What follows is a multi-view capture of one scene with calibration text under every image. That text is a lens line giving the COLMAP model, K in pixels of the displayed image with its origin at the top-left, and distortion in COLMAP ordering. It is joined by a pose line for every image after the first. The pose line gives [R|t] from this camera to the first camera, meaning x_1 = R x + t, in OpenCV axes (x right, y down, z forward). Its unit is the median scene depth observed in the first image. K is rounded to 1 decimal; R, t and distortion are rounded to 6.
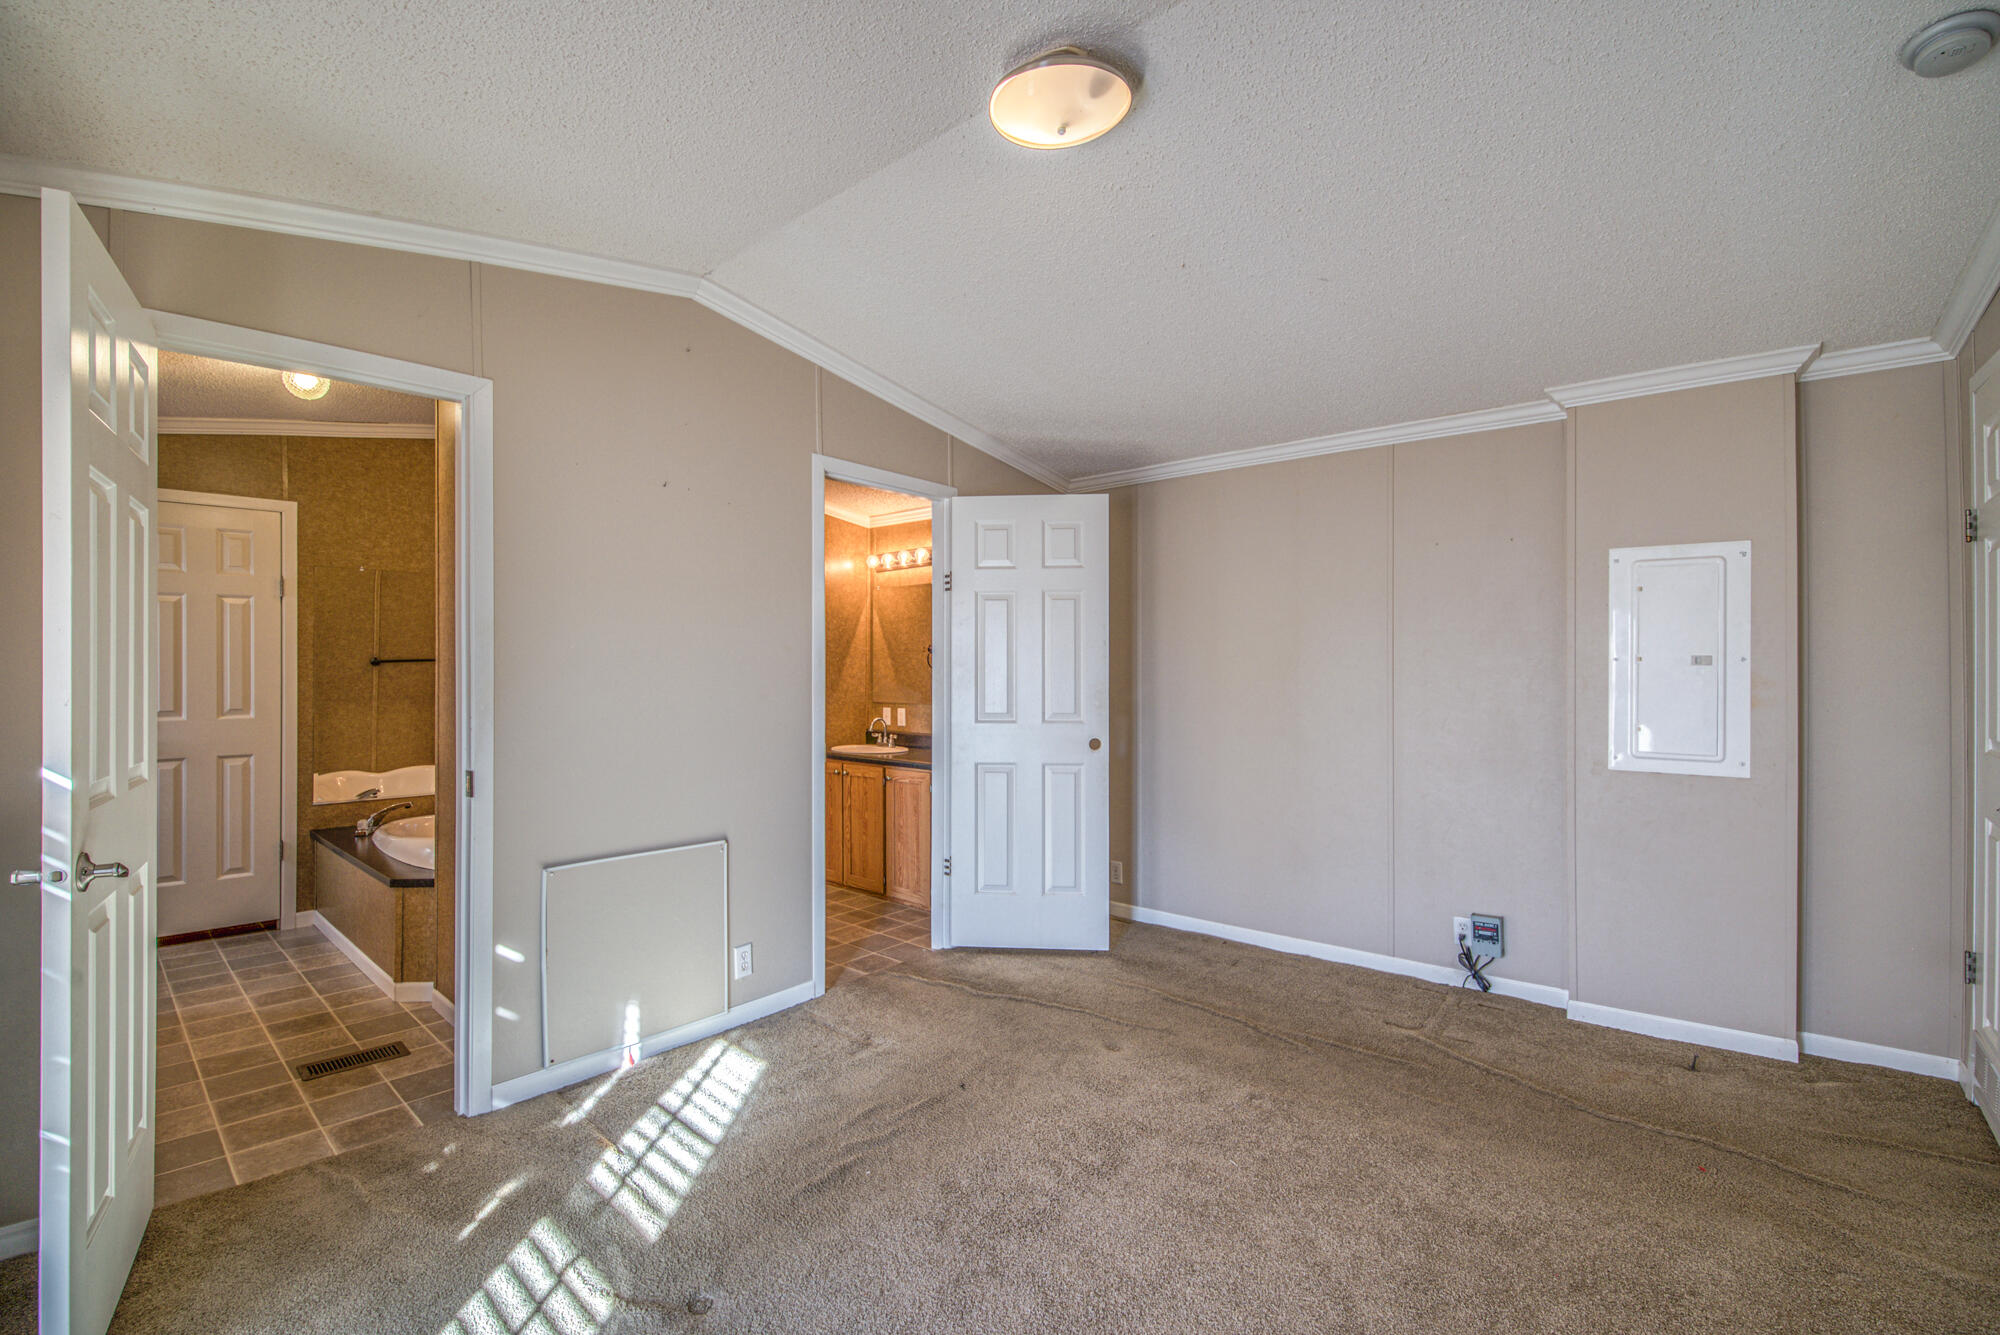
lens RADIAL K [[860.8, 0, 1000.0], [0, 860.8, 667.5], [0, 0, 1]] dist [-0.059157, 0.000054]
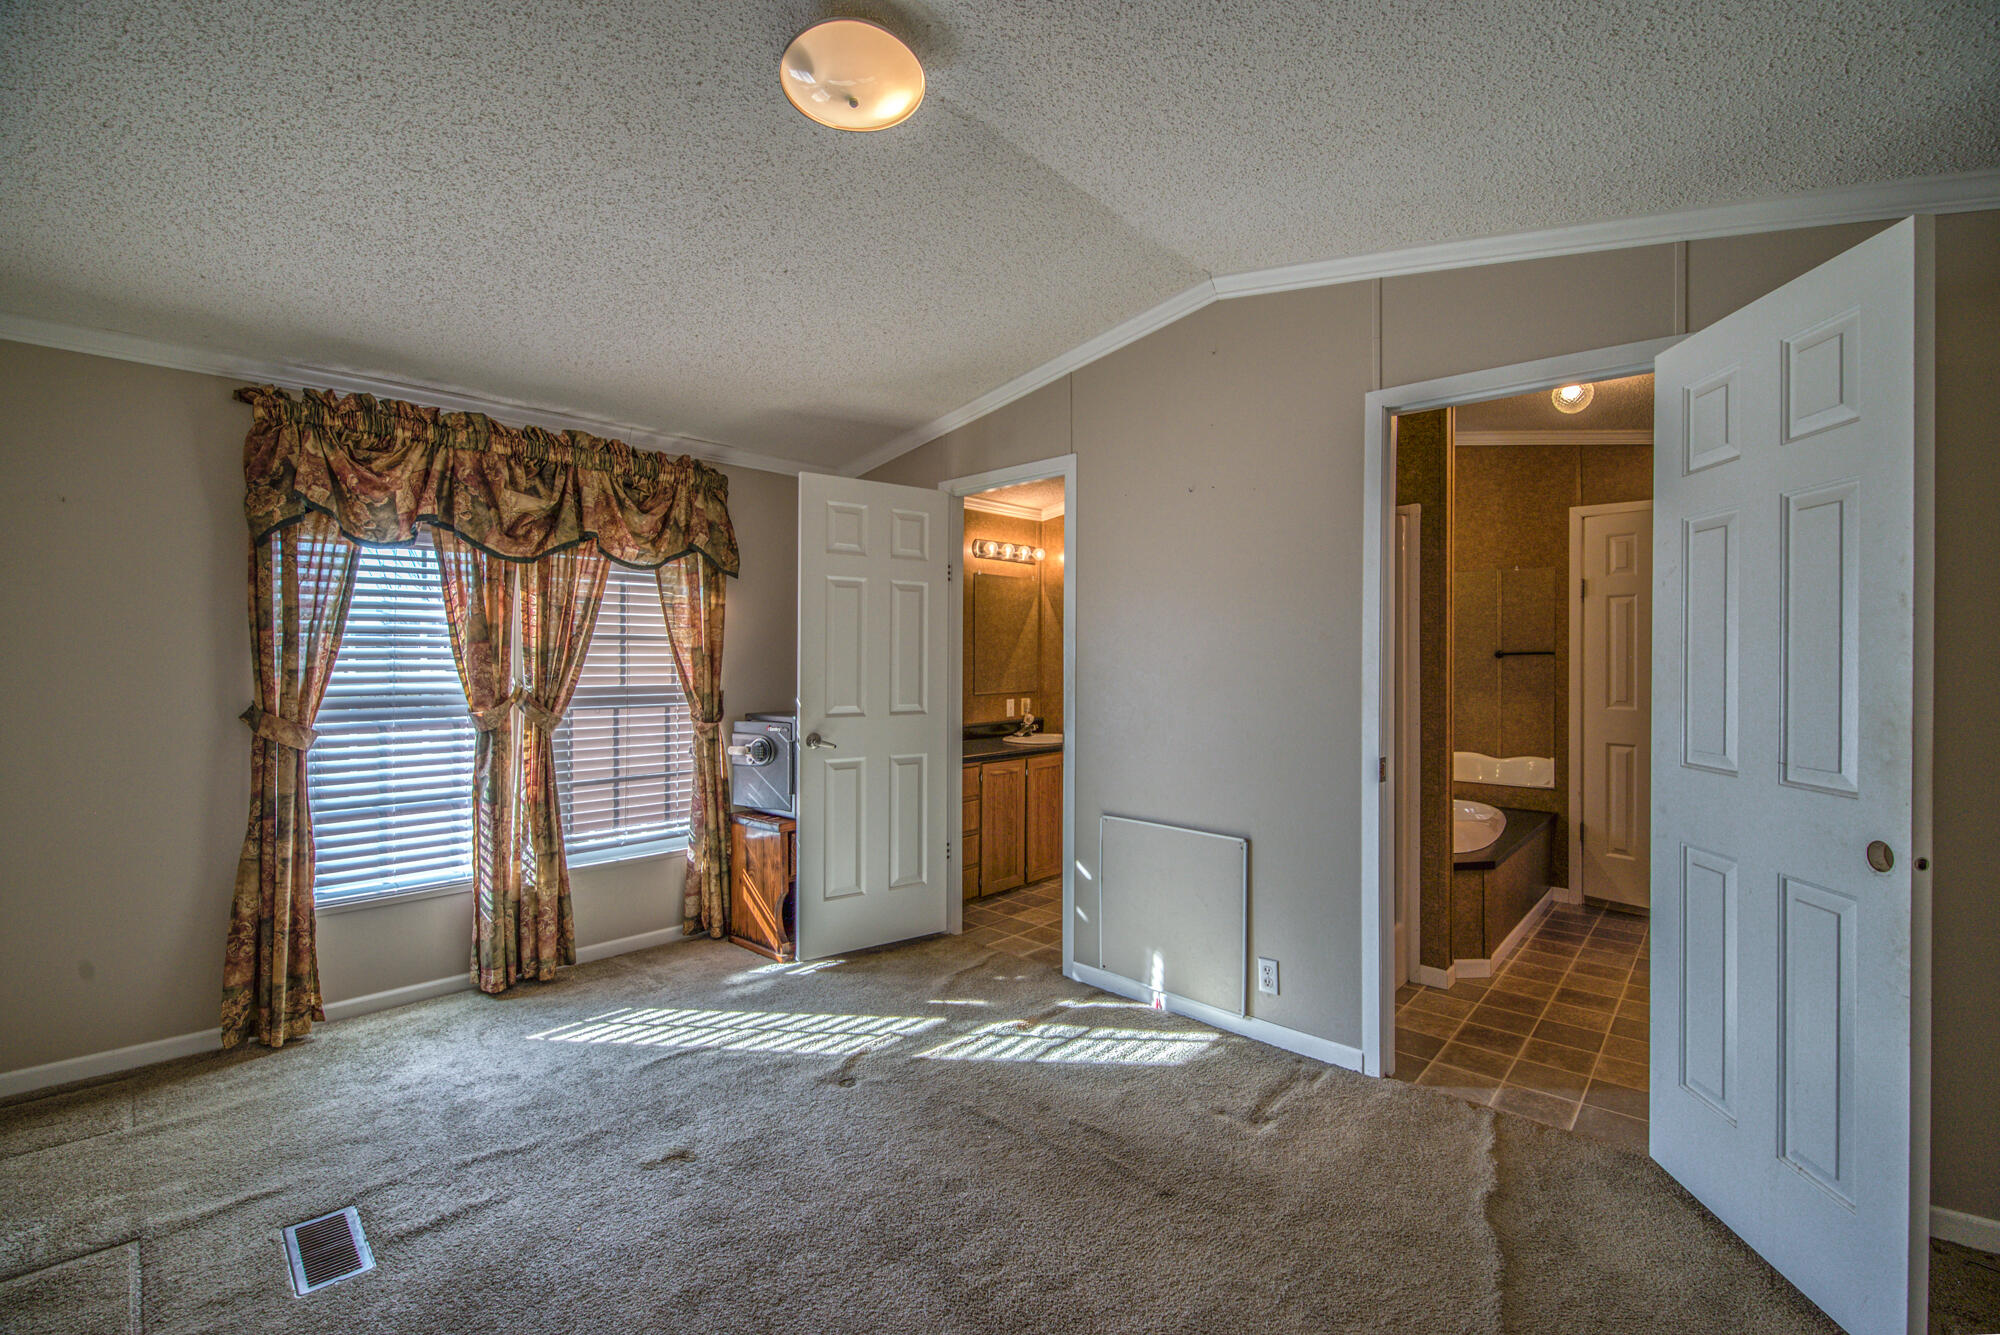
lens RADIAL K [[823.4, 0, 971.3], [0, 823.4, 661.0], [0, 0, 1]] dist [-0.046156, 0.000436]
pose [[-0.089704, -0.003028, -0.995964, 0.619191], [0.002567, 0.999991, -0.003271, 0.003097], [0.995965, -0.002850, -0.089695, 0.762732]]
